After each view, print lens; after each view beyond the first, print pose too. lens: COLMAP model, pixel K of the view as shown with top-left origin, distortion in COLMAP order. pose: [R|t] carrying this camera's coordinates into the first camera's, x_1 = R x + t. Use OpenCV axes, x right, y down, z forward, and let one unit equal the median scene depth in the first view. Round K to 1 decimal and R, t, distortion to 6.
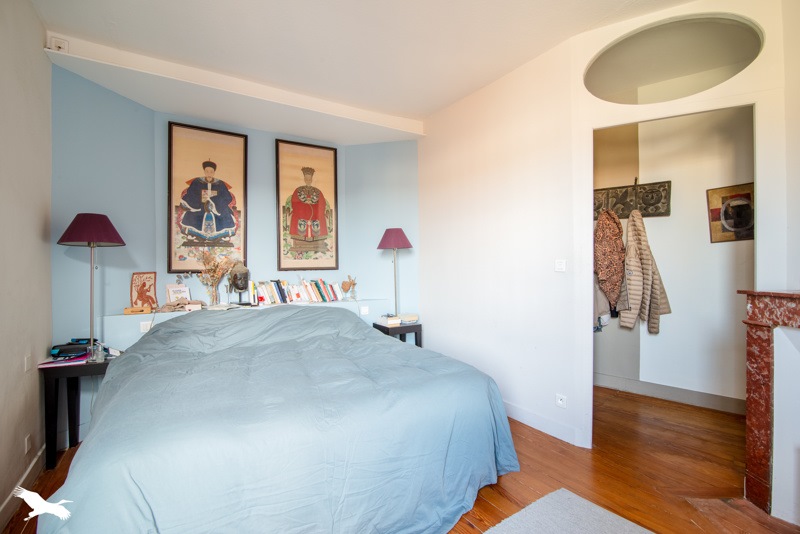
lens RADIAL K [[367.0, 0, 399.5], [0, 367.0, 267.9], [0, 0, 1]] dist [-0.002580, -0.000183]
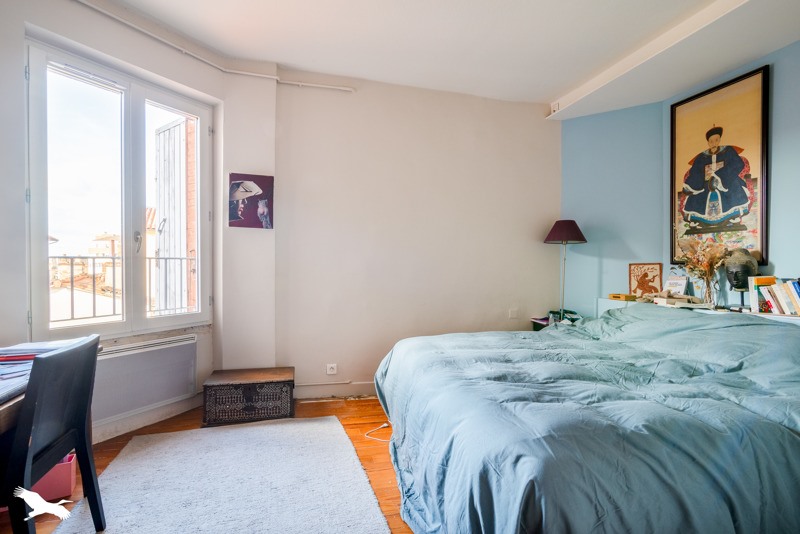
lens RADIAL K [[367.0, 0, 398.7], [0, 367.0, 265.6], [0, 0, 1]] dist [-0.002580, -0.000183]
pose [[-0.297232, 0.014380, -0.954697, 0.474076], [0.004793, 0.999896, 0.013568, 0.000879], [0.954793, -0.000543, -0.297270, 0.576828]]
